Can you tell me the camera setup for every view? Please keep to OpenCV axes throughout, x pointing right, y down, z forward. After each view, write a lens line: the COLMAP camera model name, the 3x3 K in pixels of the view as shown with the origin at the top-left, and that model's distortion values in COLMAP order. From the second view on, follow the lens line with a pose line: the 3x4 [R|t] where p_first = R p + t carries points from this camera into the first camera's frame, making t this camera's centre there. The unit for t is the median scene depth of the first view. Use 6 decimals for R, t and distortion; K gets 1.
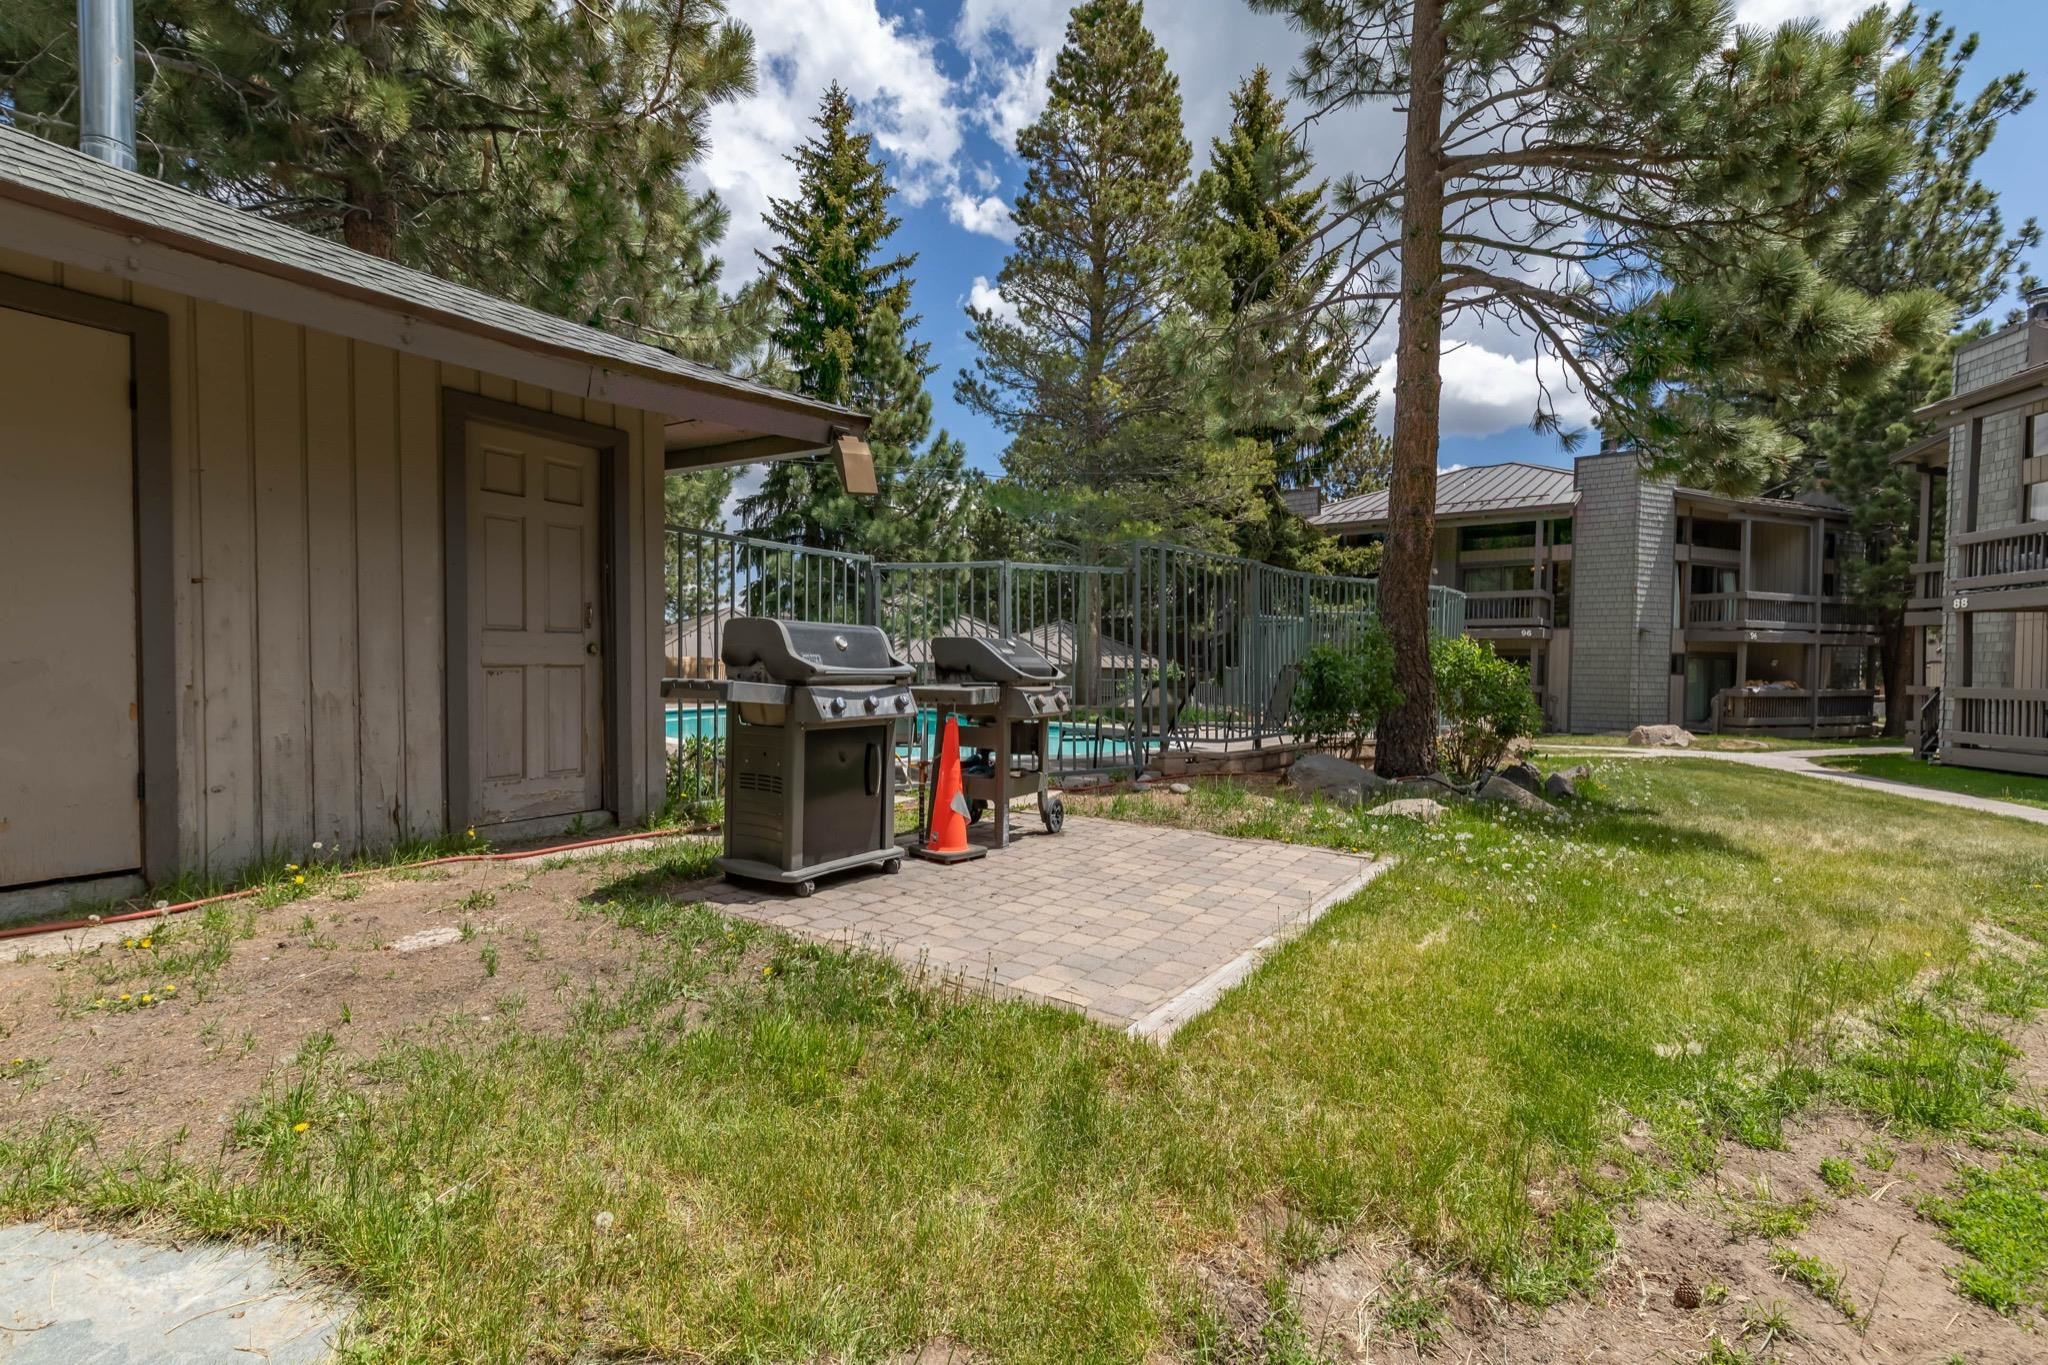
lens RADIAL K [[927.0, 0, 1024.0], [0, 927.0, 682.5], [0, 0, 1]] dist [0.001996, 0.000156]
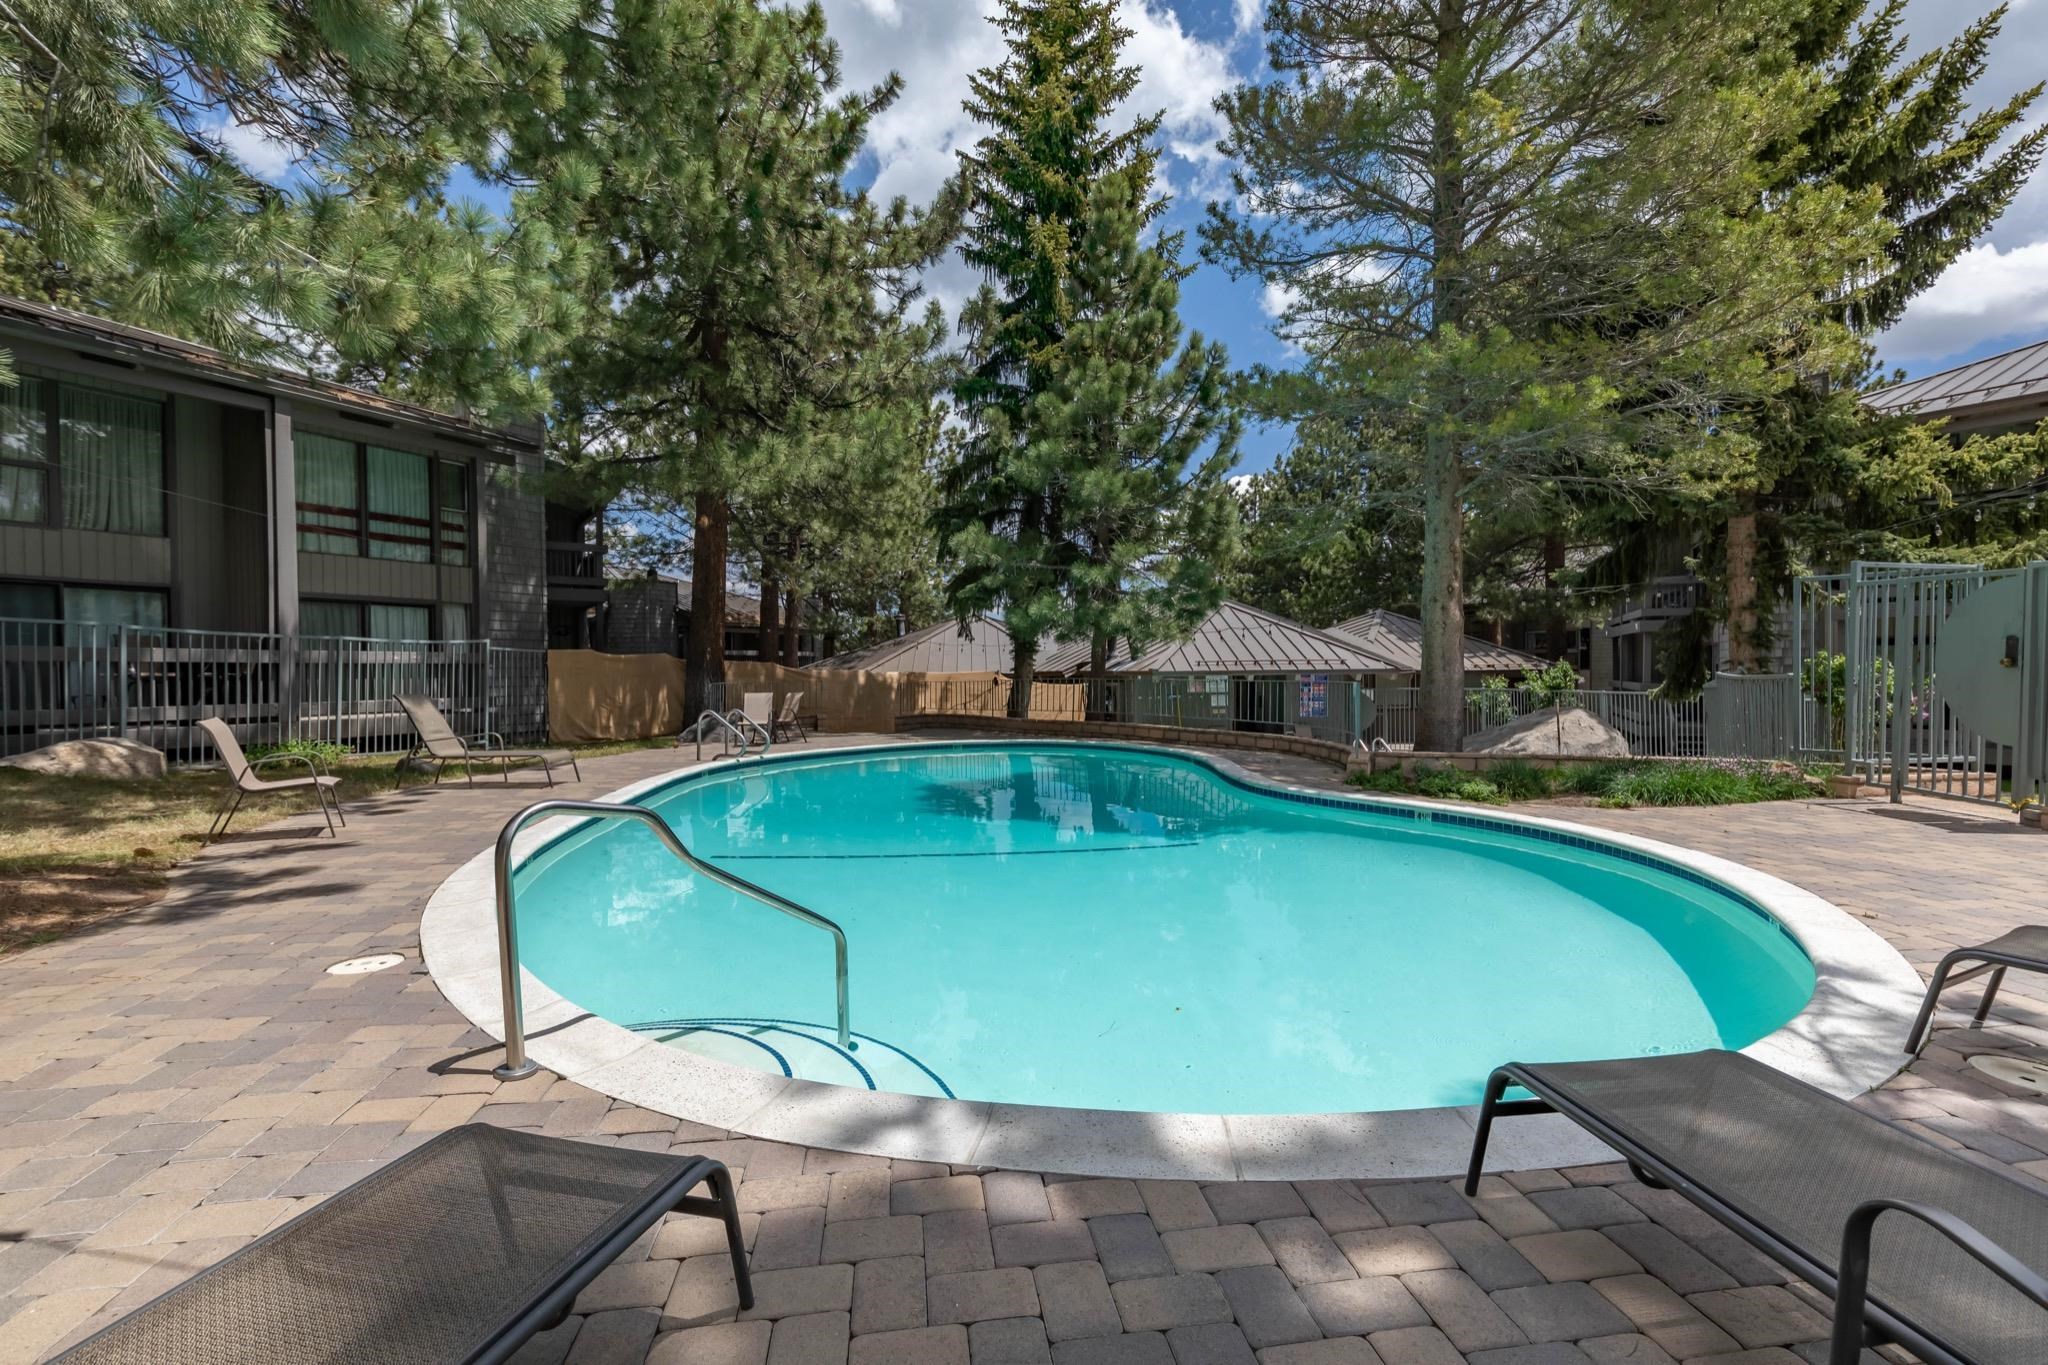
lens RADIAL K [[927.0, 0, 1024.0], [0, 927.0, 682.5], [0, 0, 1]] dist [0.001996, 0.000156]
pose [[0.948361, -0.018626, -0.316646, 0.004130], [0.016348, 0.999818, -0.009850, -0.010462], [0.316772, 0.004165, 0.948492, 0.301744]]
